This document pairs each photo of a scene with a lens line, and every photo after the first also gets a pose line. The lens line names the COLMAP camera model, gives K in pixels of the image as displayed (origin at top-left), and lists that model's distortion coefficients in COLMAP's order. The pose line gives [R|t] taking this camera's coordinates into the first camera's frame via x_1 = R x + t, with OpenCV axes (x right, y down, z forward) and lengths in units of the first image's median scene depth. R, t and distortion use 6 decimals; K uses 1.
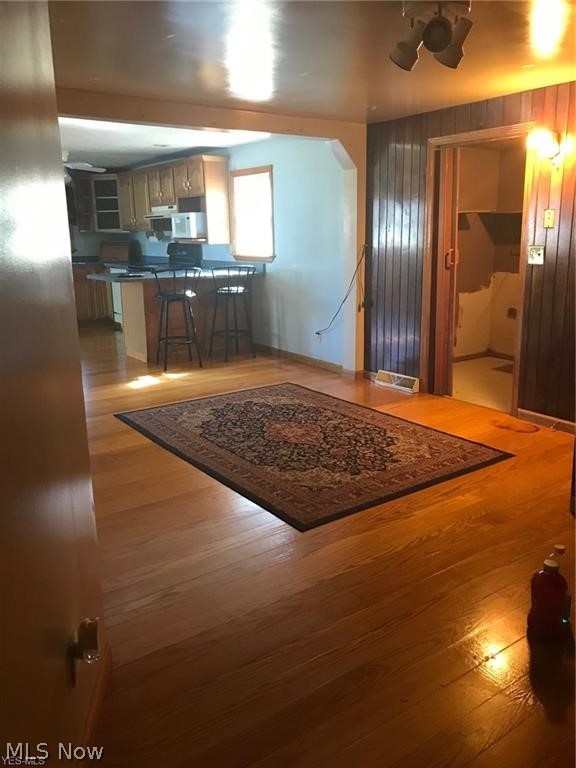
lens RADIAL K [[624.4, 0, 287.6], [0, 624.4, 367.2], [0, 0, 1]] dist [0.005373, -0.016989]
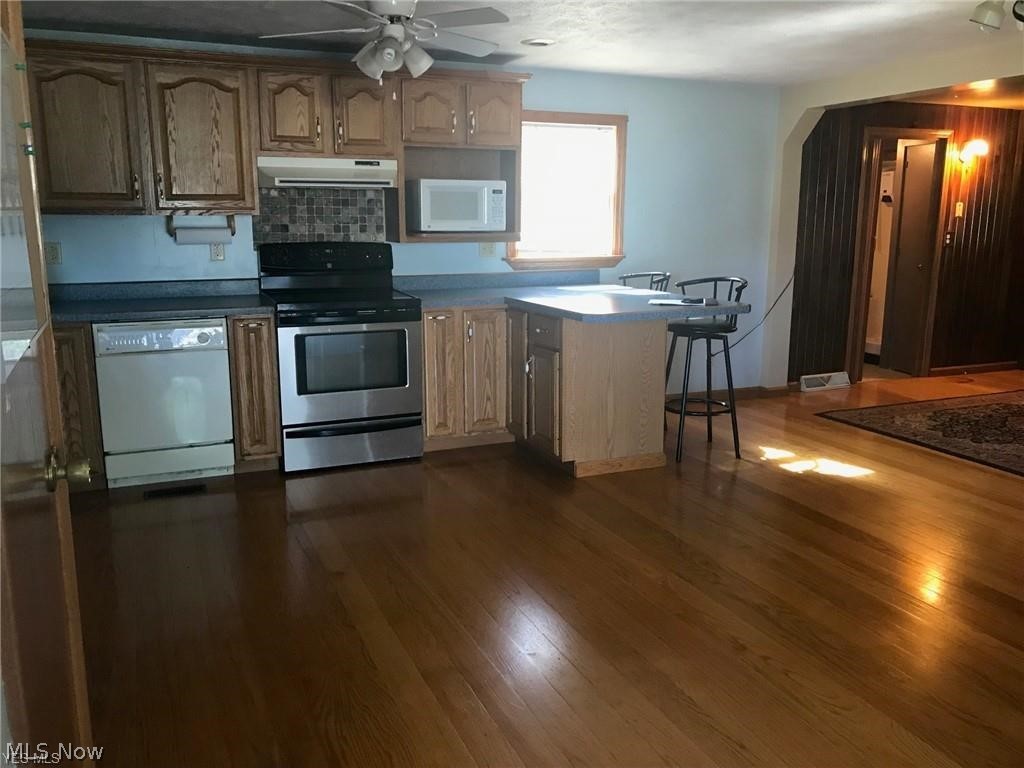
lens RADIAL K [[832.6, 0, 512.0], [0, 832.6, 384.0], [0, 0, 1]] dist [0.005373, -0.016989]
pose [[0.204224, -0.179779, 0.962274, -0.892994], [0.205272, 0.969002, 0.137471, -0.193141], [-0.957160, 0.169454, 0.234797, 0.931877]]
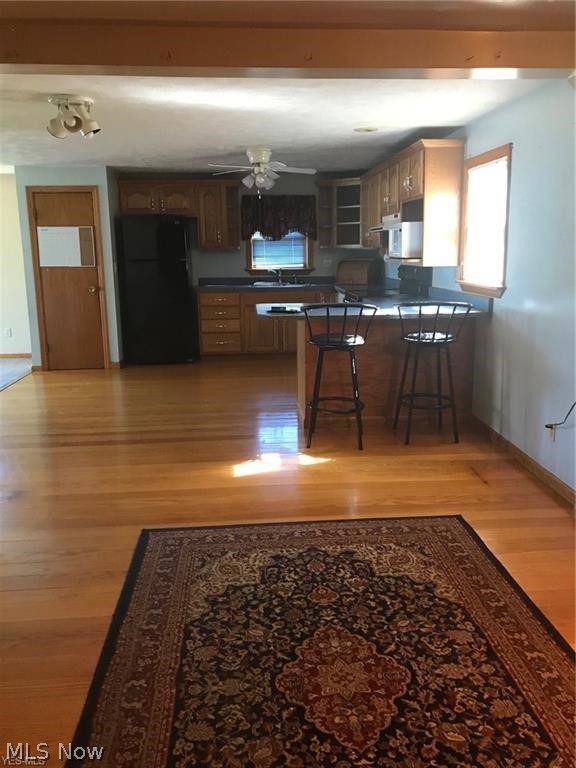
lens RADIAL K [[624.4, 0, 287.6], [0, 624.4, 367.2], [0, 0, 1]] dist [0.005373, -0.016989]
pose [[0.856825, 0.097542, -0.506296, 0.117656], [-0.108344, 0.994080, 0.008163, -0.080408], [0.504095, 0.047860, 0.862321, 0.353375]]
